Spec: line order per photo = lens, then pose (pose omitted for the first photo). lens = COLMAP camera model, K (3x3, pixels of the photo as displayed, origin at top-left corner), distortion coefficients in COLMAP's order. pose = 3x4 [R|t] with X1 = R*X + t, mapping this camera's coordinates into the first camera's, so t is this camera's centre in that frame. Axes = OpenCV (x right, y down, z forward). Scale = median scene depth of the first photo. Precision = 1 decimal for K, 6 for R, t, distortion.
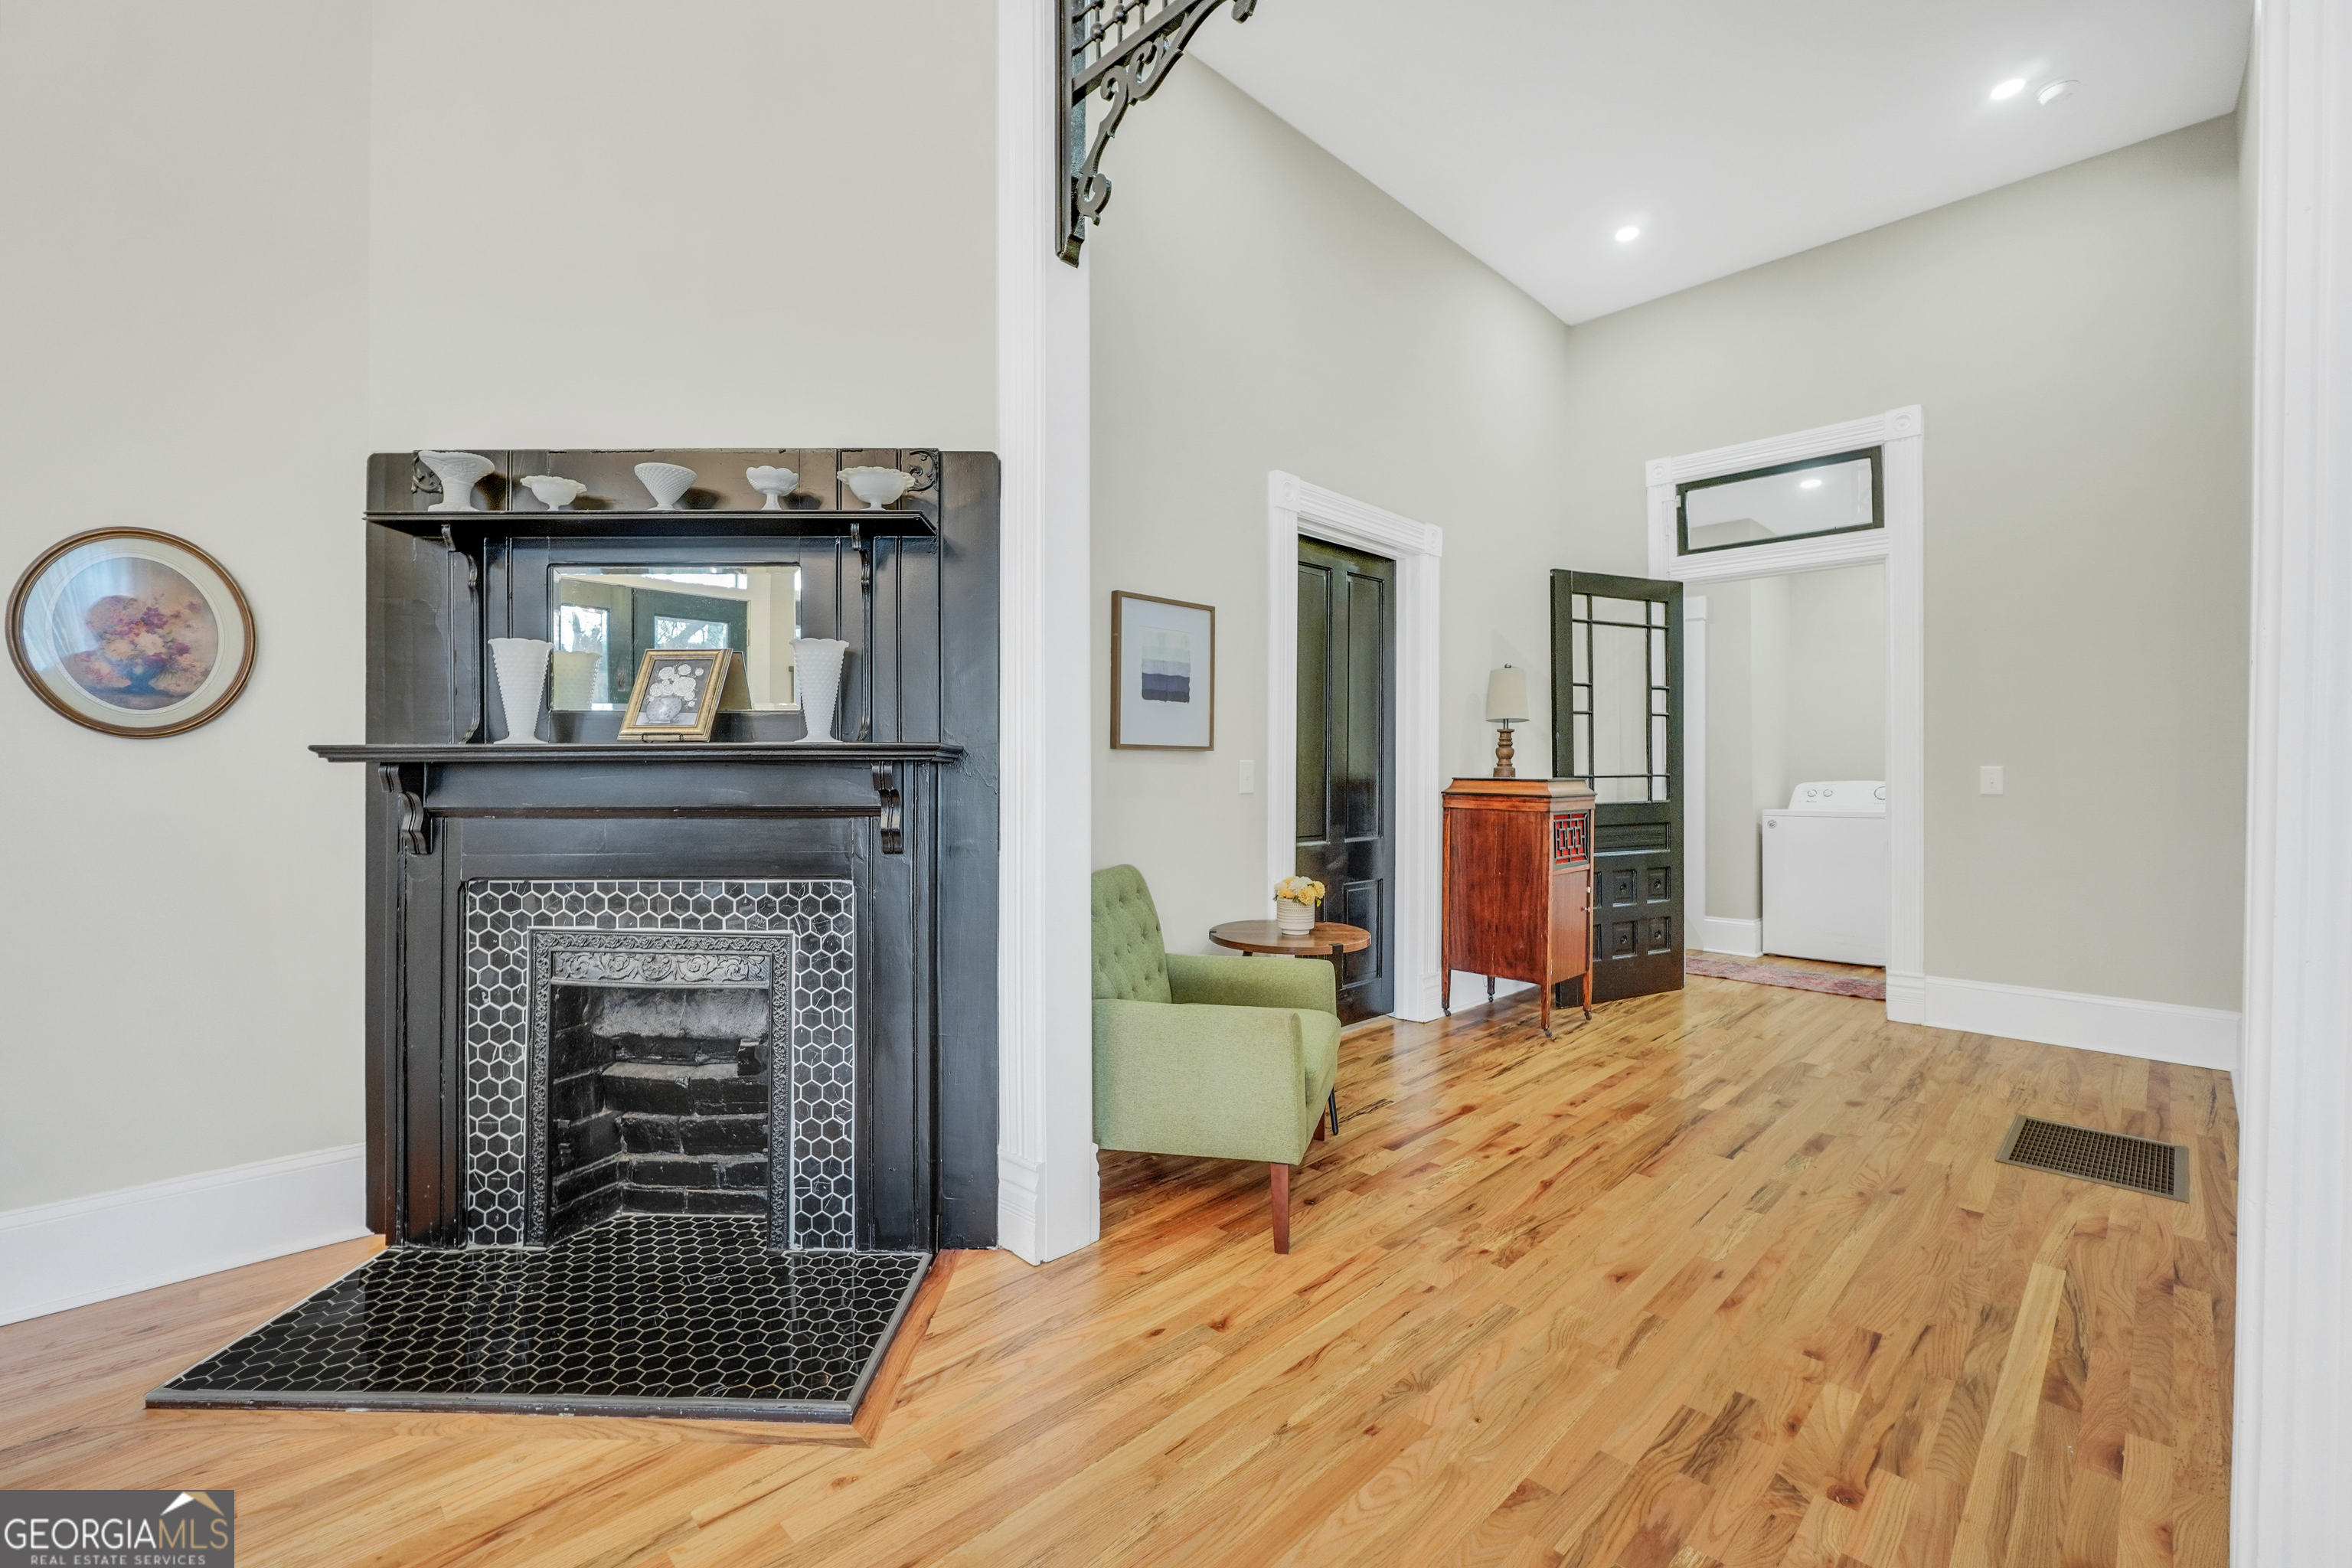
lens RADIAL K [[989.0, 0, 1235.1], [0, 989.0, 779.8], [0, 0, 1]] dist [-0.001398, 0.000278]
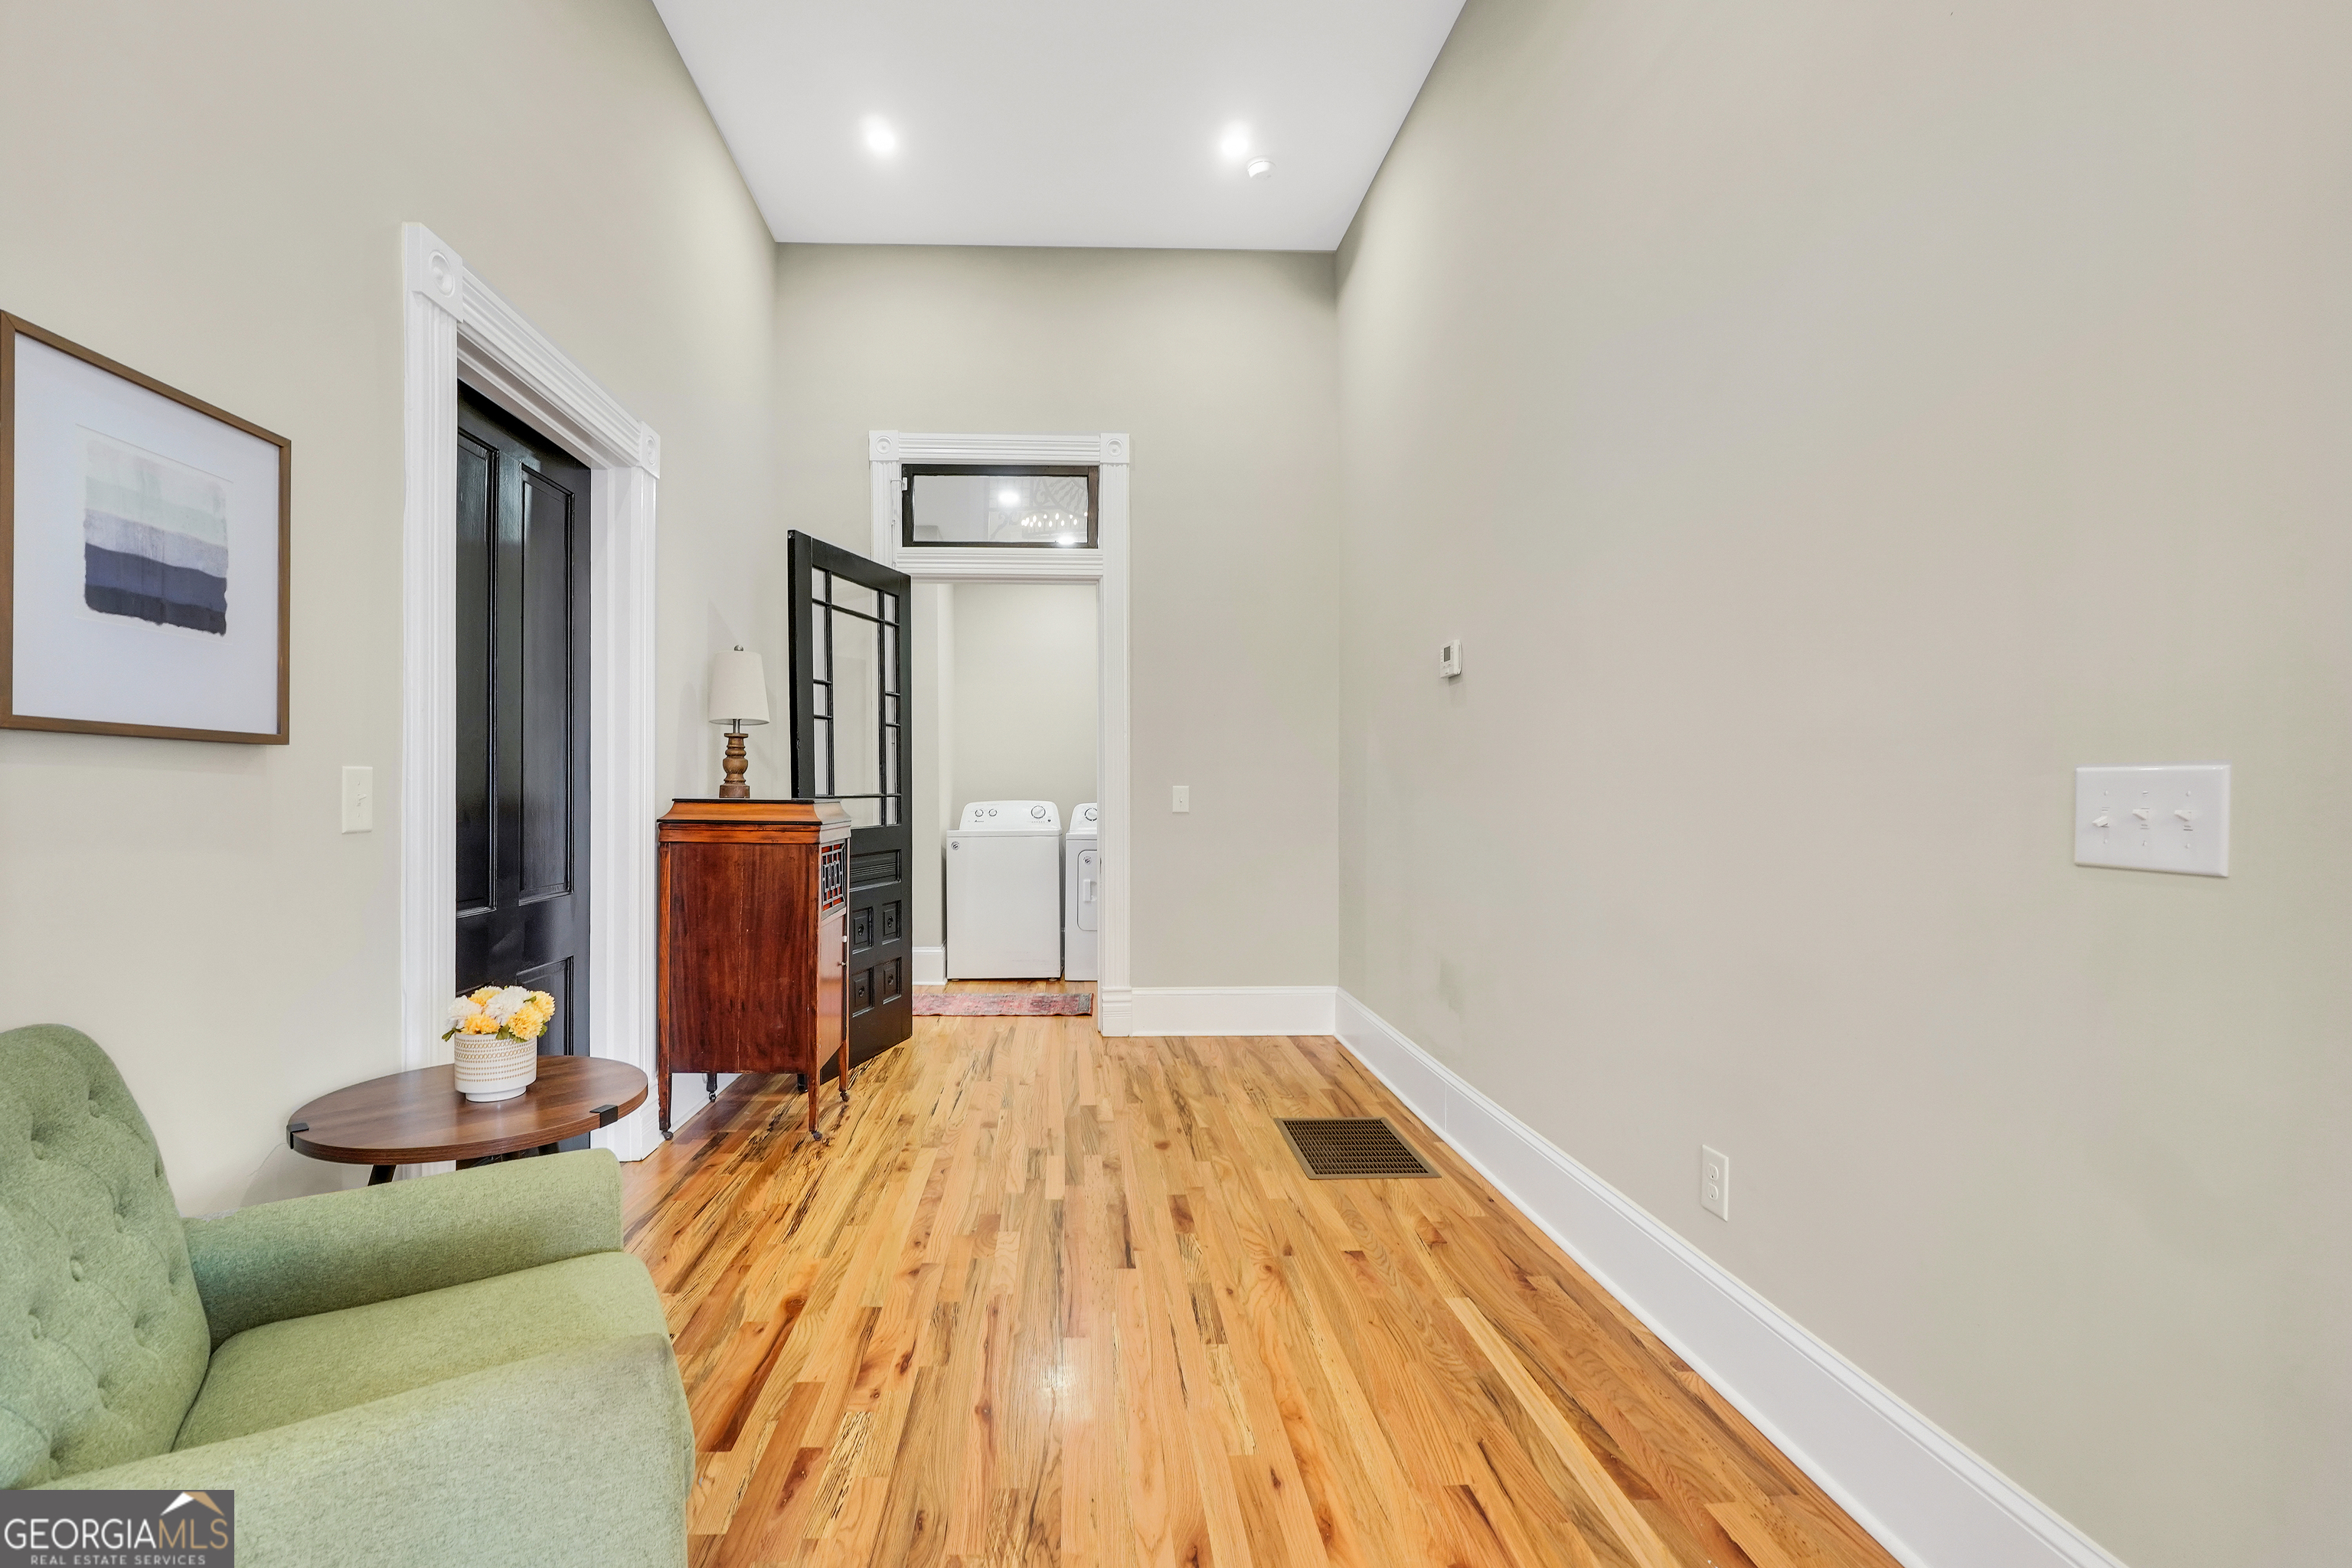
lens RADIAL K [[1043.5, 0, 1174.7], [0, 1043.5, 801.3], [0, 0, 1]] dist [-0.009551, 0.000935]
pose [[0.713275, -0.006470, 0.700855, -0.040132], [0.006197, 0.999977, 0.002924, -0.000450], [-0.700857, 0.002258, 0.713298, 0.208972]]
